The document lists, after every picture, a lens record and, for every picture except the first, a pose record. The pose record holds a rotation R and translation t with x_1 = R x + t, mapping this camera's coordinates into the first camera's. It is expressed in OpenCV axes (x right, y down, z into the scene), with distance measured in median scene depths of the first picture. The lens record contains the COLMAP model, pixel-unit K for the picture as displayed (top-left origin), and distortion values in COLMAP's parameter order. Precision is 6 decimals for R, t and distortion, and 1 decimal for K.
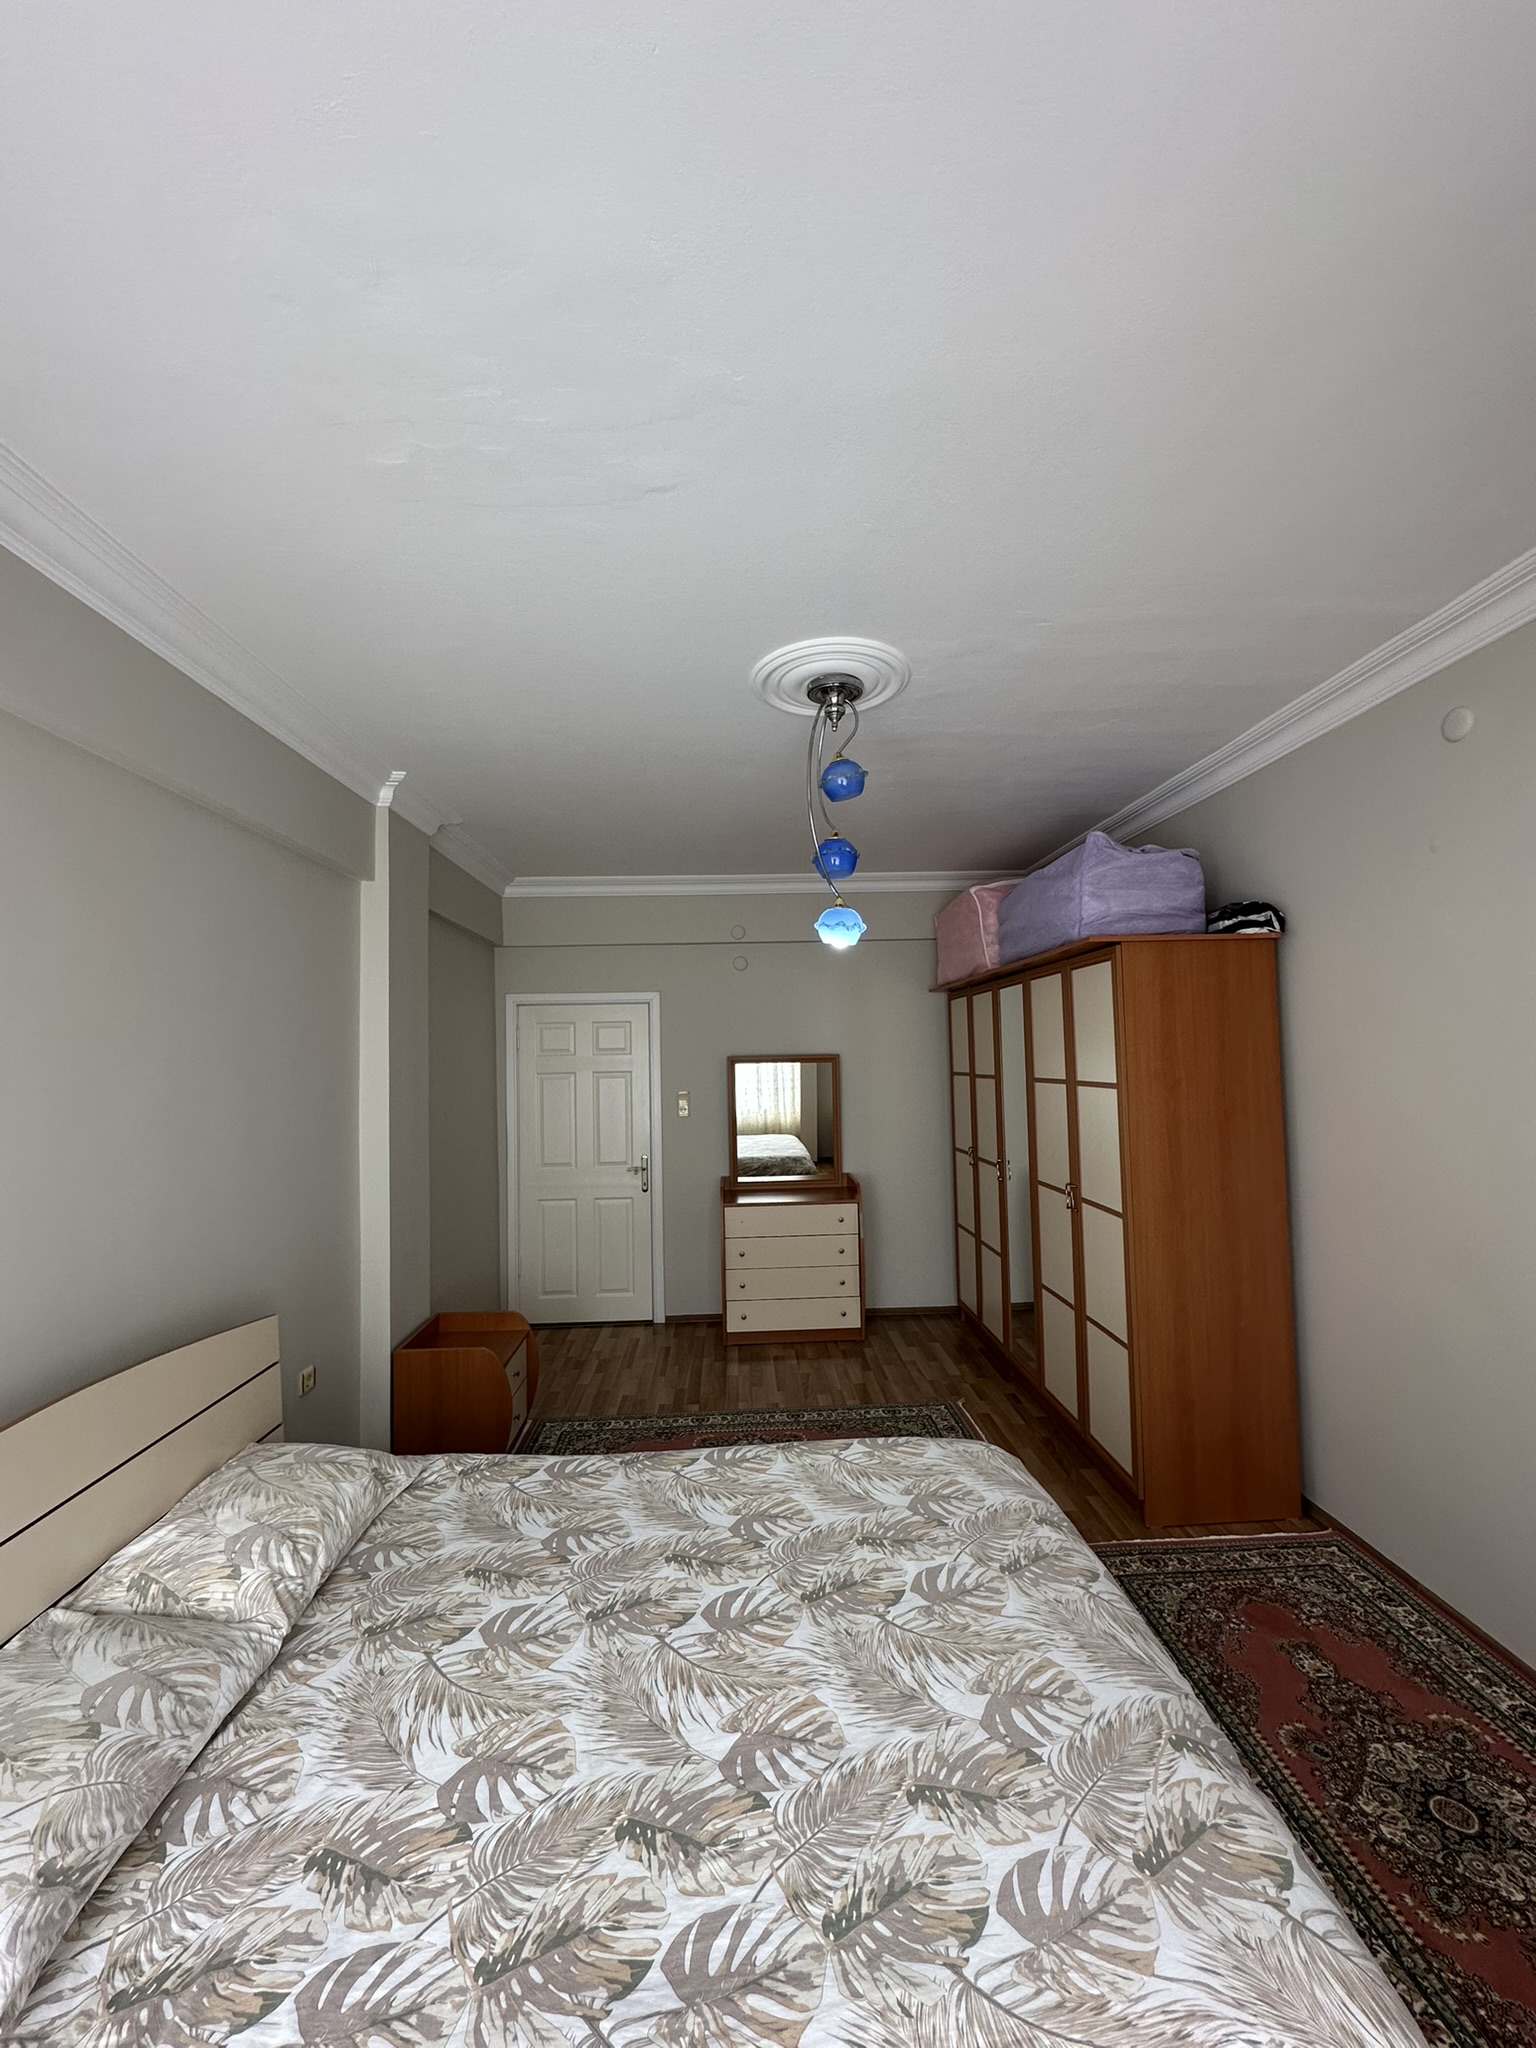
lens RADIAL K [[814.0, 0, 767.0], [0, 814.0, 1025.9], [0, 0, 1]] dist [-0.005396, 0.001496]
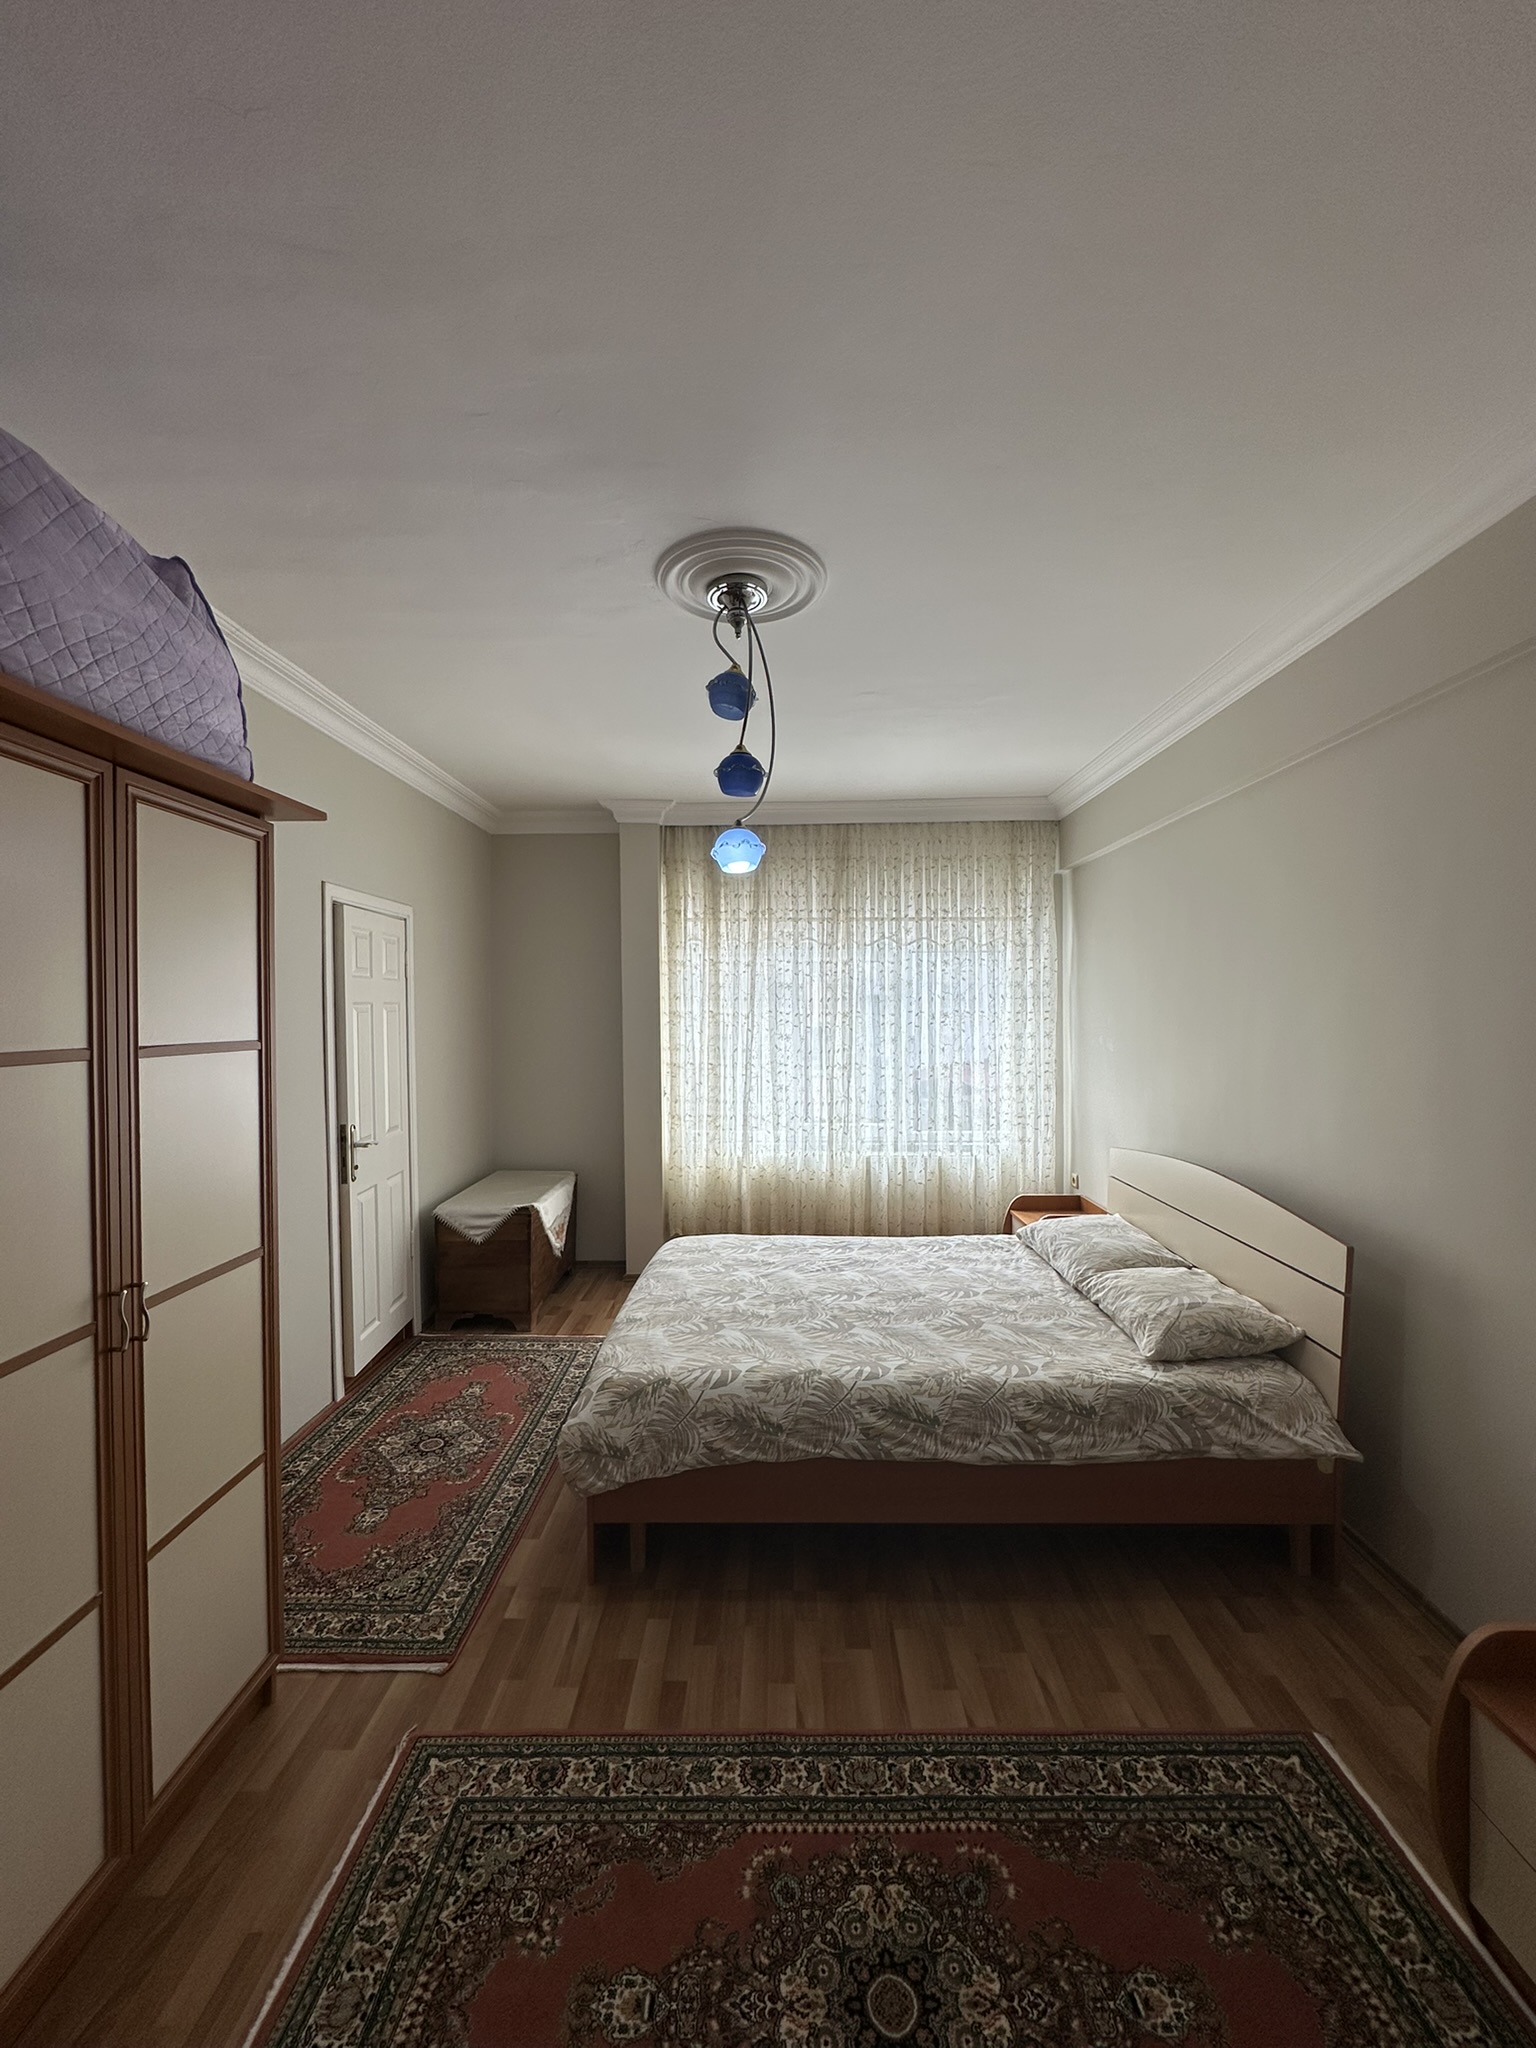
lens RADIAL K [[814.0, 0, 769.1], [0, 814.0, 1022.8], [0, 0, 1]] dist [-0.005396, 0.001496]
pose [[-0.997869, 0.029747, 0.058077, 0.005951], [0.028083, 0.999177, -0.029267, 0.145042], [-0.058900, -0.027574, -0.997883, 2.718525]]
